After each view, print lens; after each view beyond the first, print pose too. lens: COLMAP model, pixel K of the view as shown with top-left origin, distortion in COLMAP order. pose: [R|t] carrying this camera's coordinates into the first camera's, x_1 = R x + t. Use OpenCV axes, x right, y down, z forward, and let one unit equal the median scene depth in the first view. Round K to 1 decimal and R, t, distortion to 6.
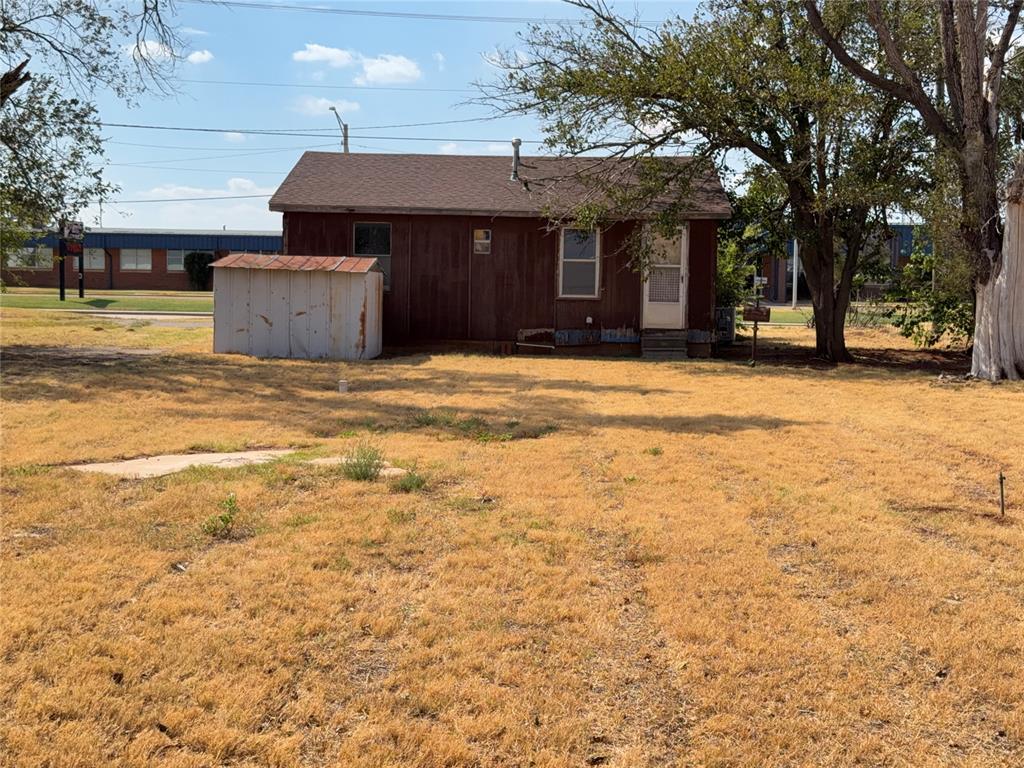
lens RADIAL K [[1497.3, 0, 512.0], [0, 1497.3, 384.0], [0, 0, 1]] dist [0.153538, -0.064197]
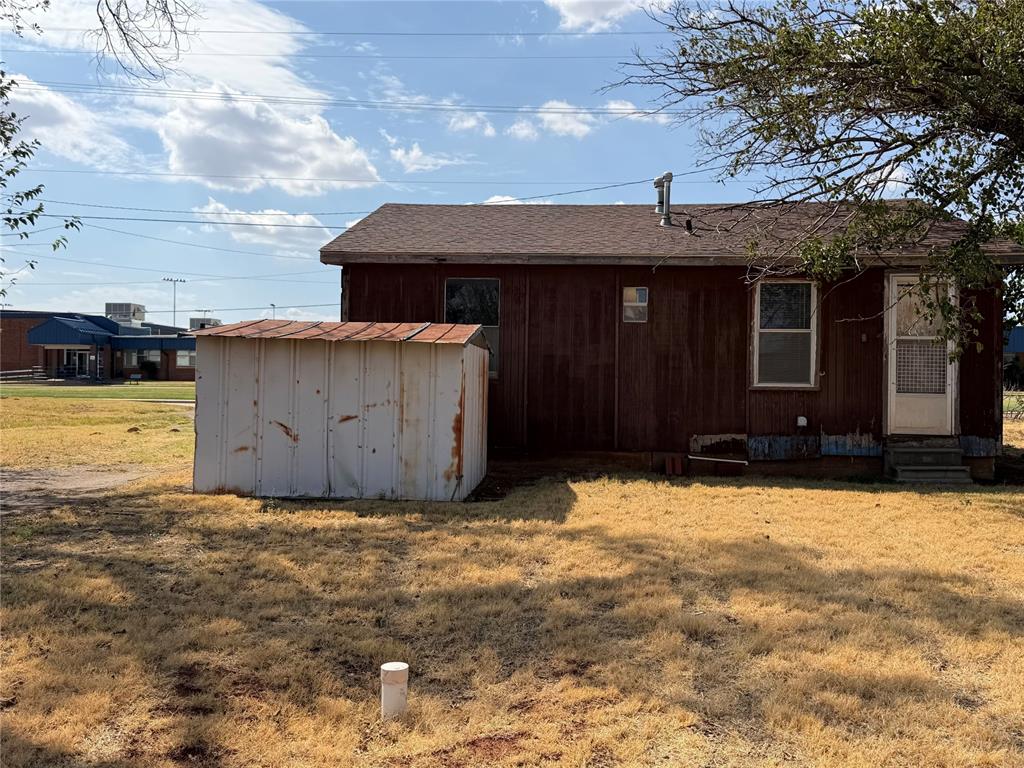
lens RADIAL K [[1019.3, 0, 512.5], [0, 1019.3, 380.6], [0, 0, 1]] dist [0.093006, -0.003591]
pose [[0.998982, -0.005745, -0.044732, -0.054703], [0.002808, 0.997852, -0.065450, -0.031526], [0.045012, 0.065258, 0.996853, 0.547230]]
